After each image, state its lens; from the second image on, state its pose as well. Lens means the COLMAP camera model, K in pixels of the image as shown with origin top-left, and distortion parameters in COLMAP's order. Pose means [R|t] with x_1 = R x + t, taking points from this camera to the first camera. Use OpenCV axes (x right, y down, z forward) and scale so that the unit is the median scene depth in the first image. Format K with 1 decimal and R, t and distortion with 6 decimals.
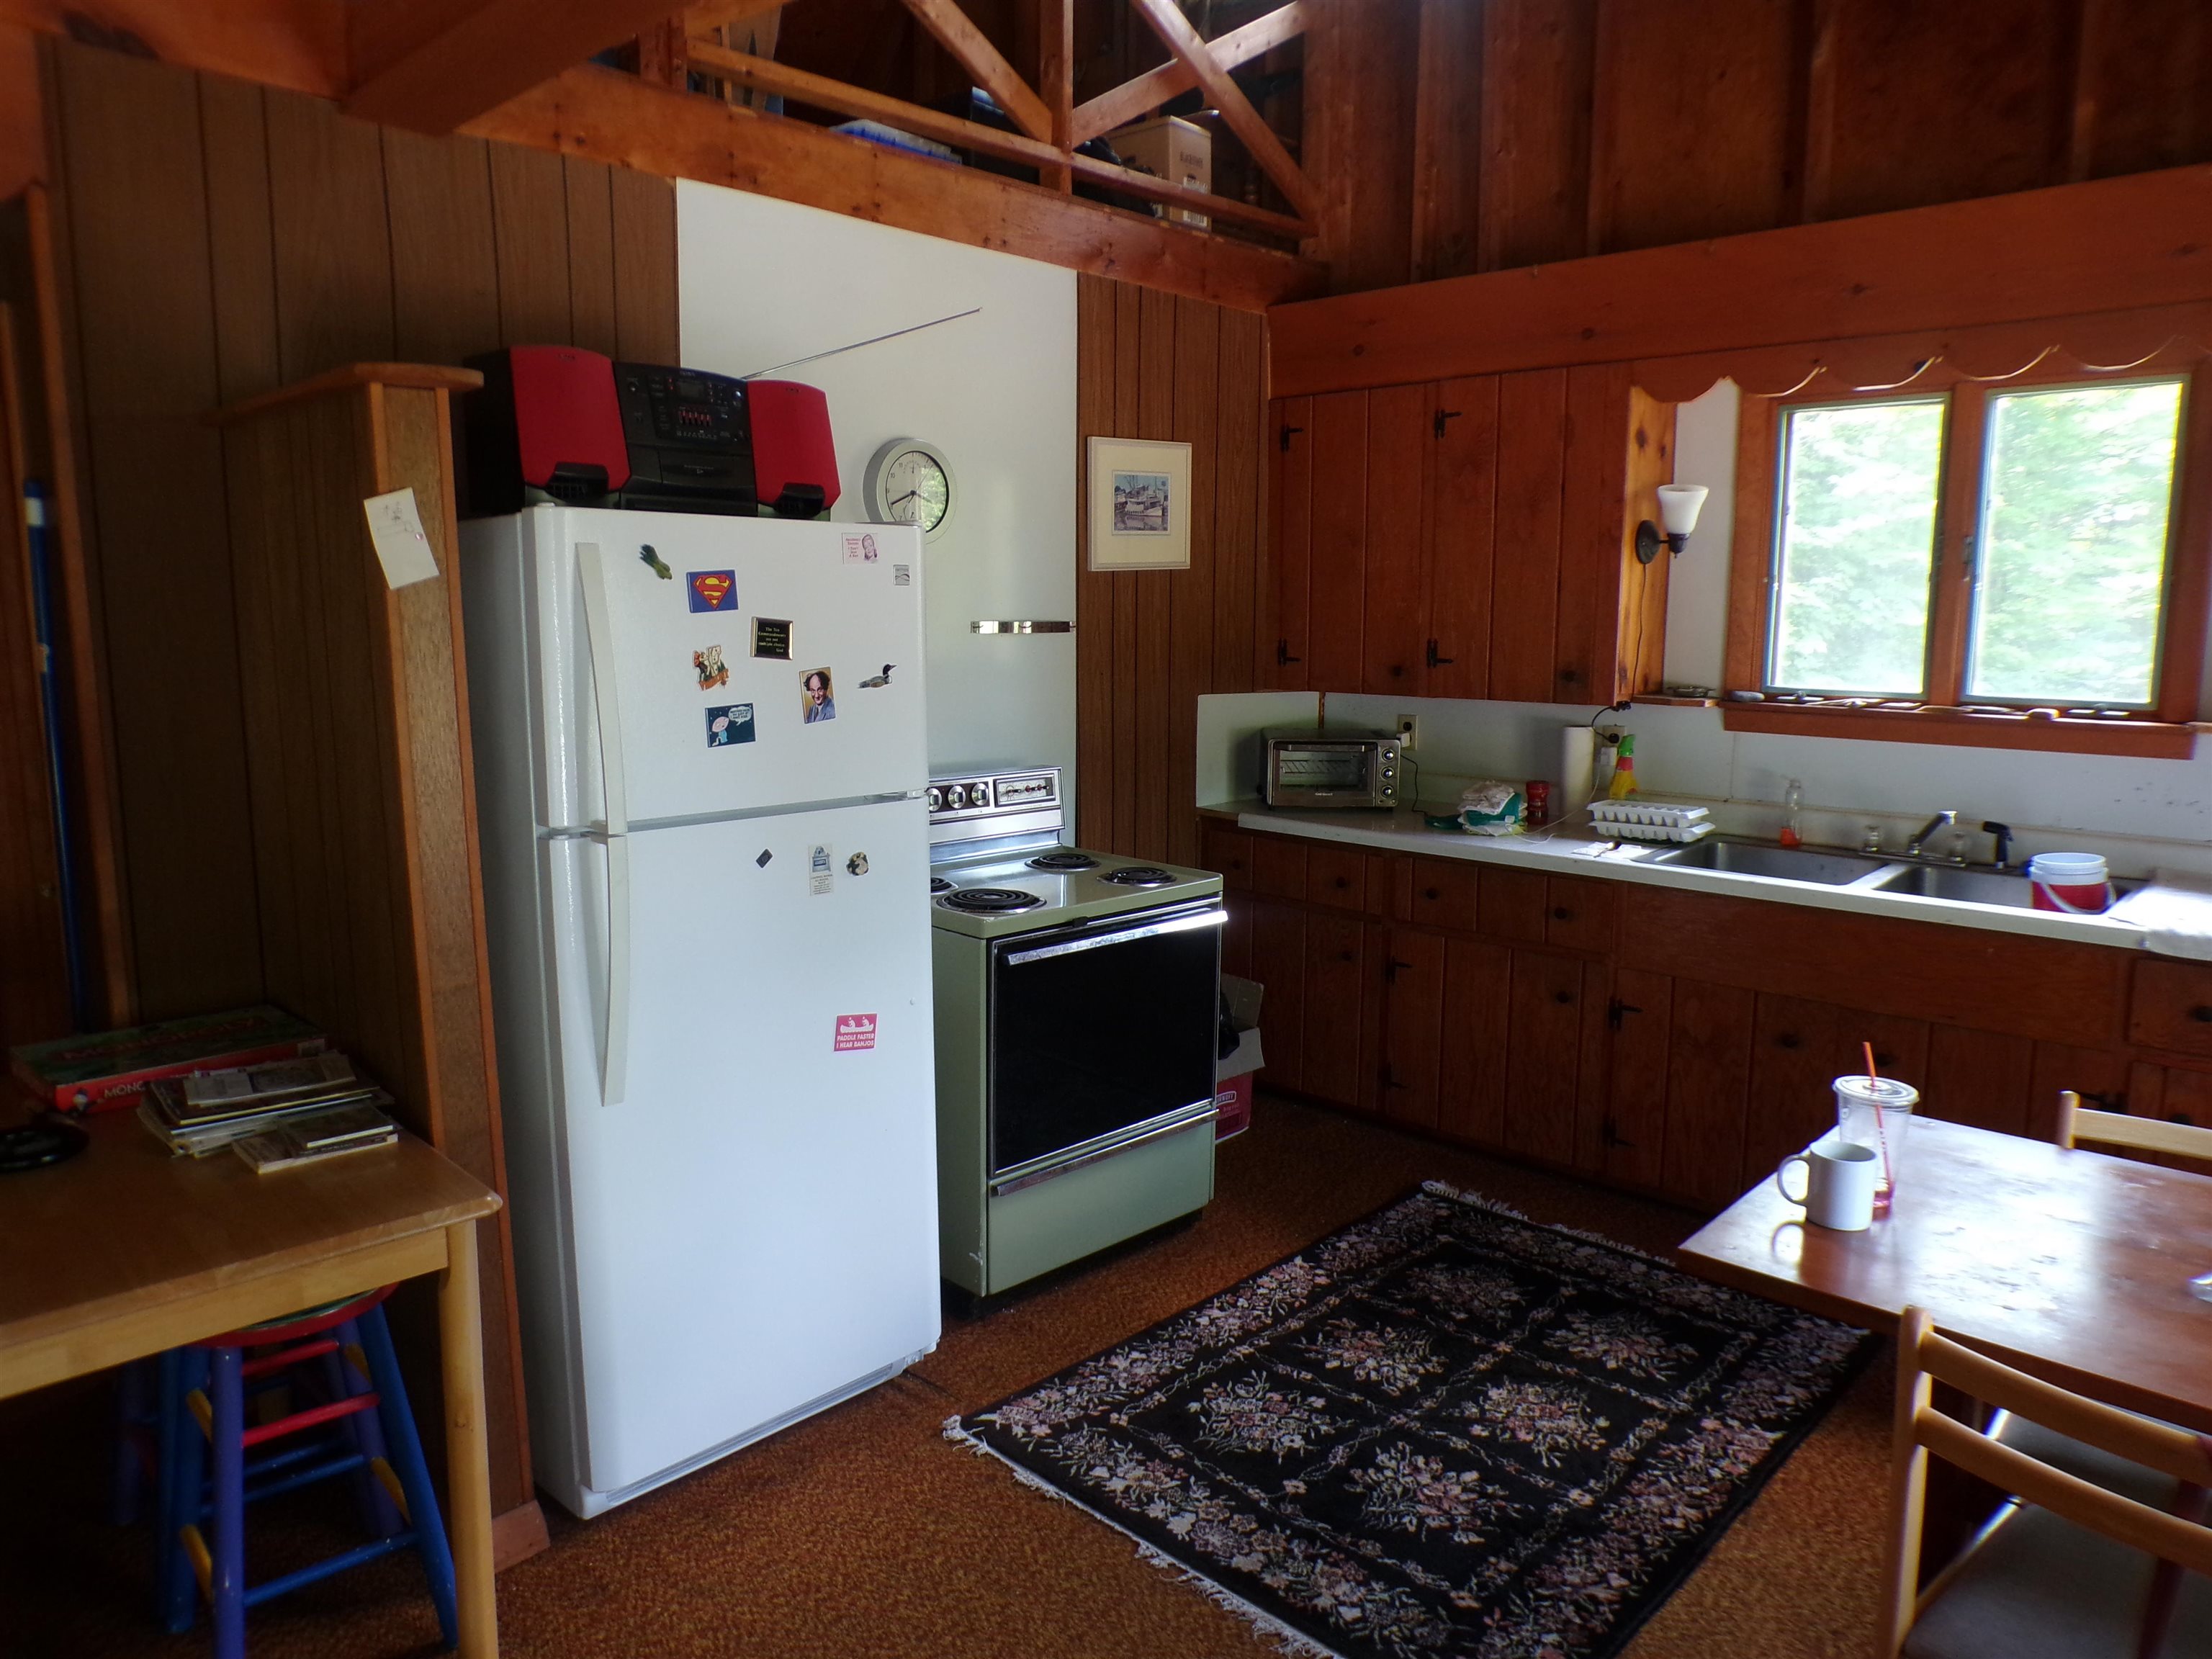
lens RADIAL K [[1497.1, 0, 1106.2], [0, 1497.1, 828.4], [0, 0, 1]] dist [-0.042646, 0.011340]
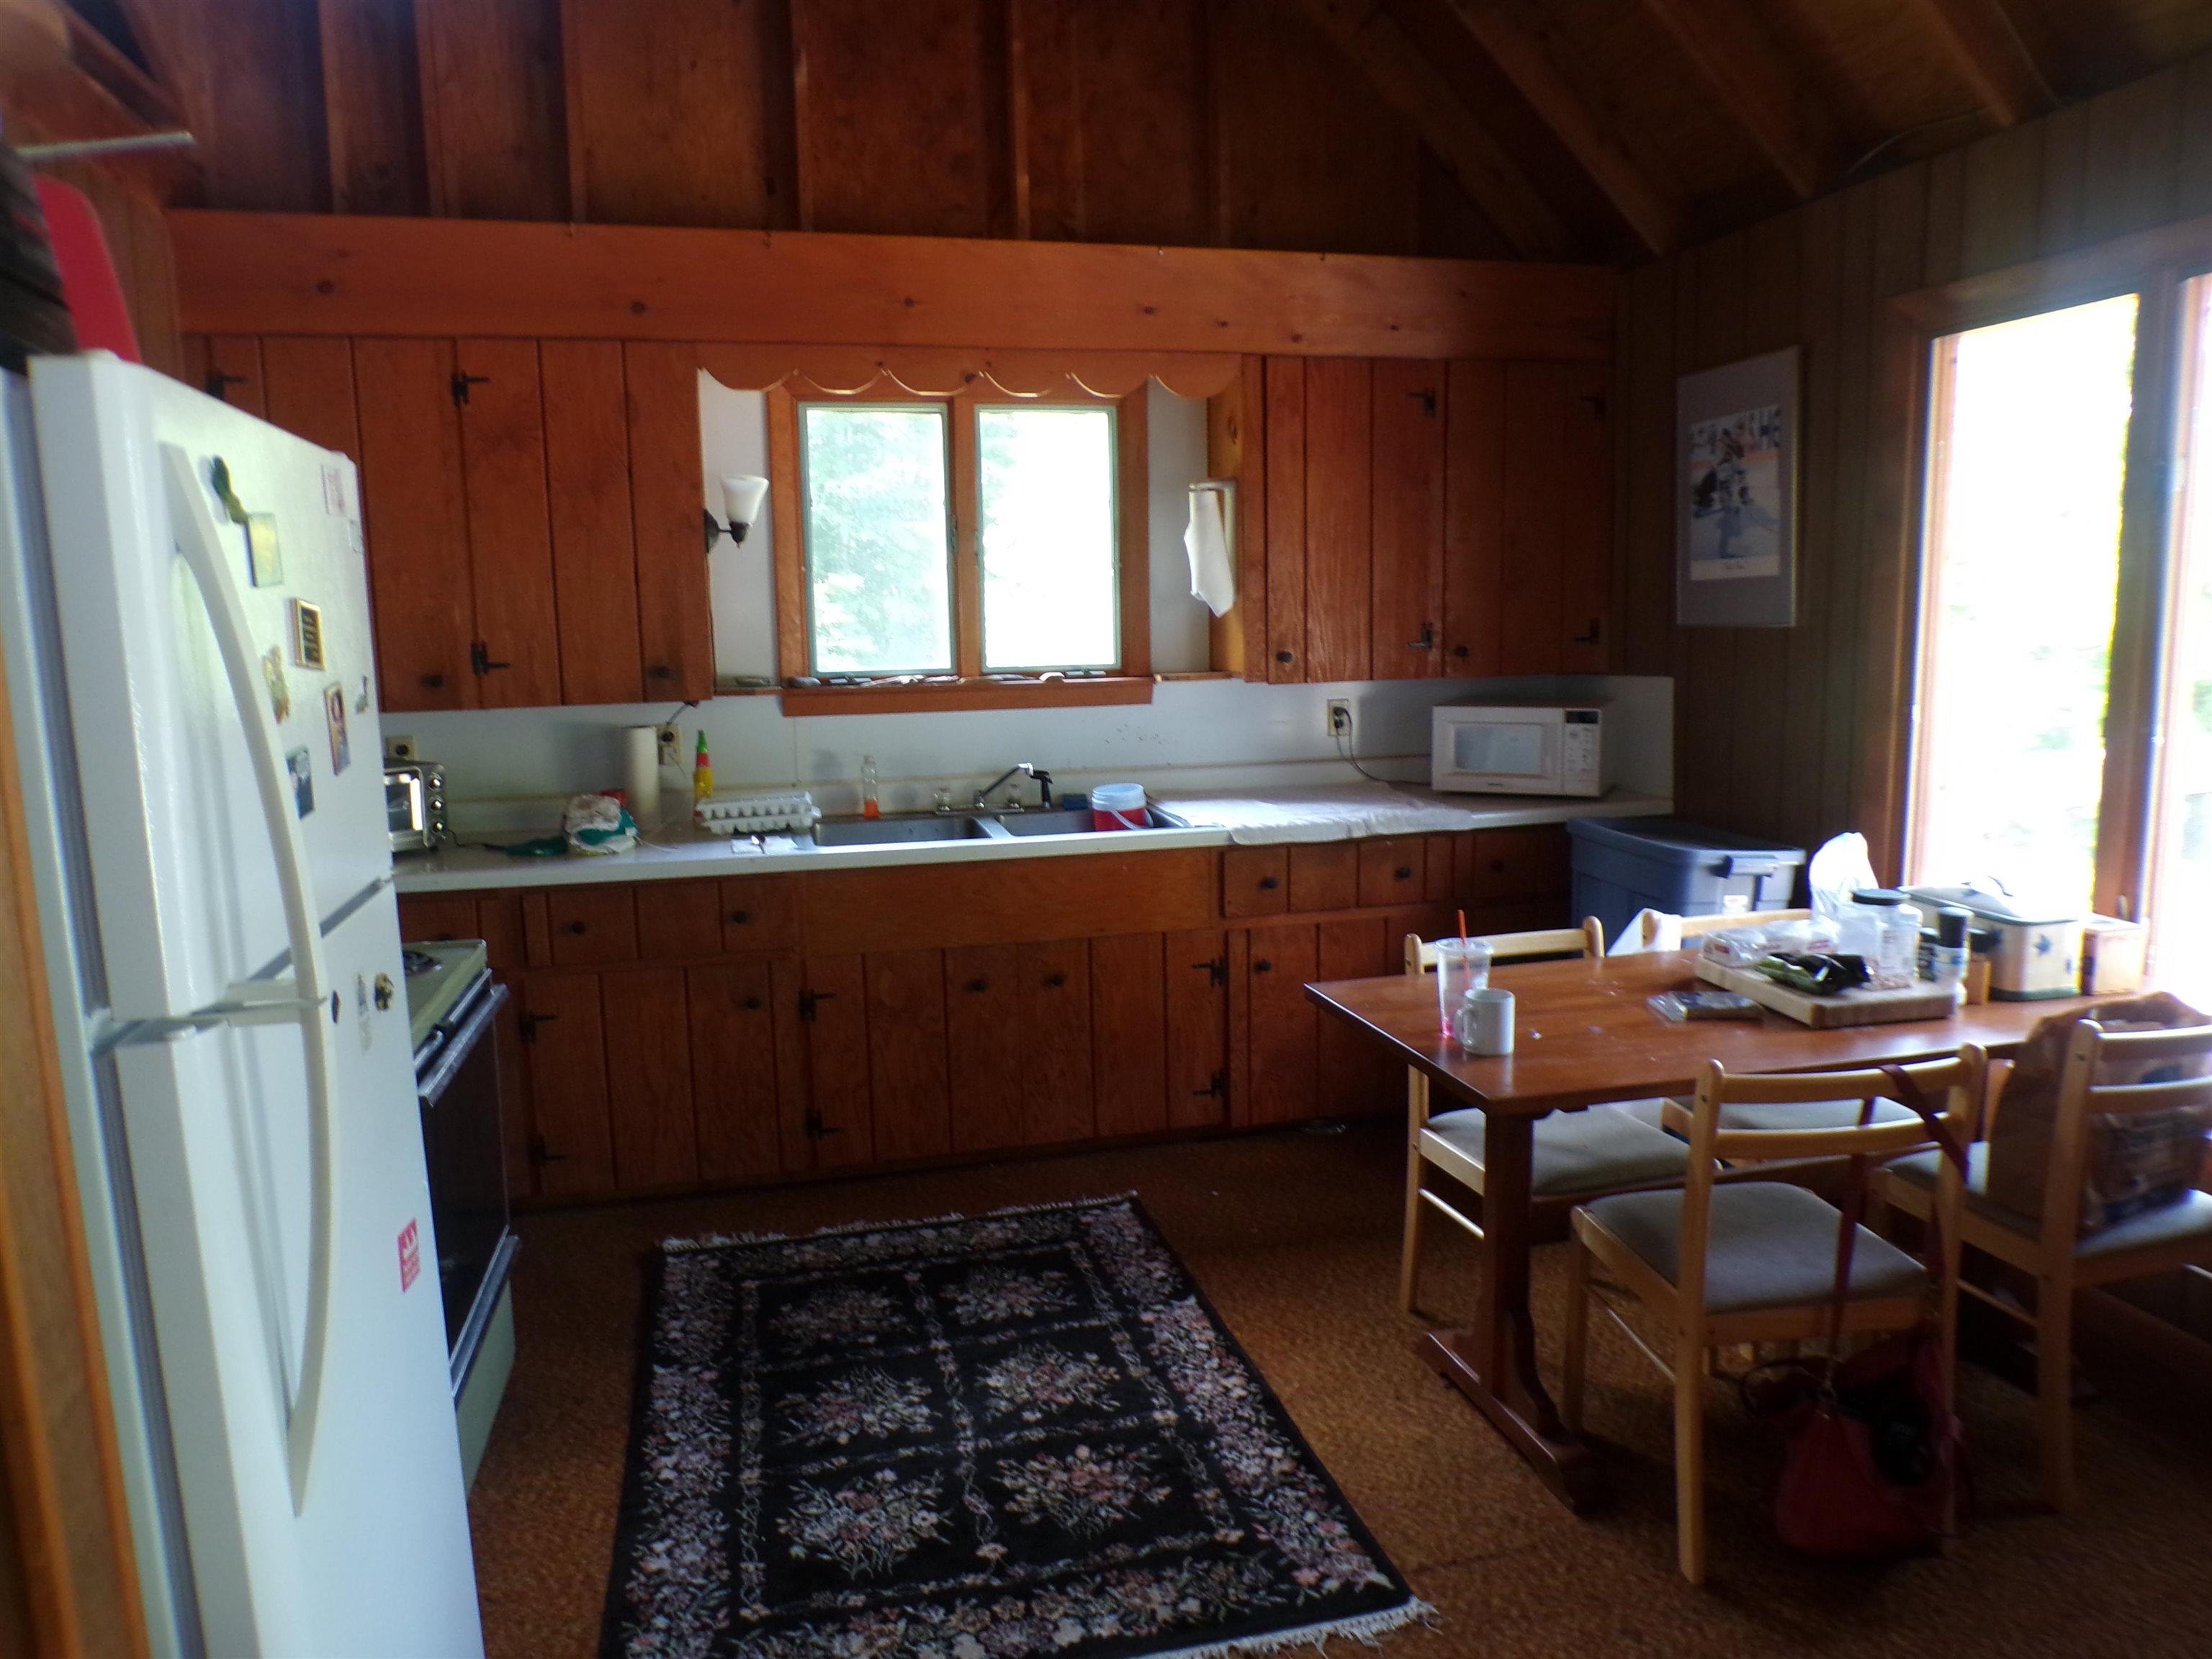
lens RADIAL K [[1497.1, 0, 1105.2], [0, 1497.1, 833.8], [0, 0, 1]] dist [-0.042646, 0.011340]
pose [[0.531612, -0.137972, 0.835675, -0.393546], [0.146674, 0.986733, 0.069606, -0.030185], [-0.834191, 0.085569, 0.544796, 0.305847]]
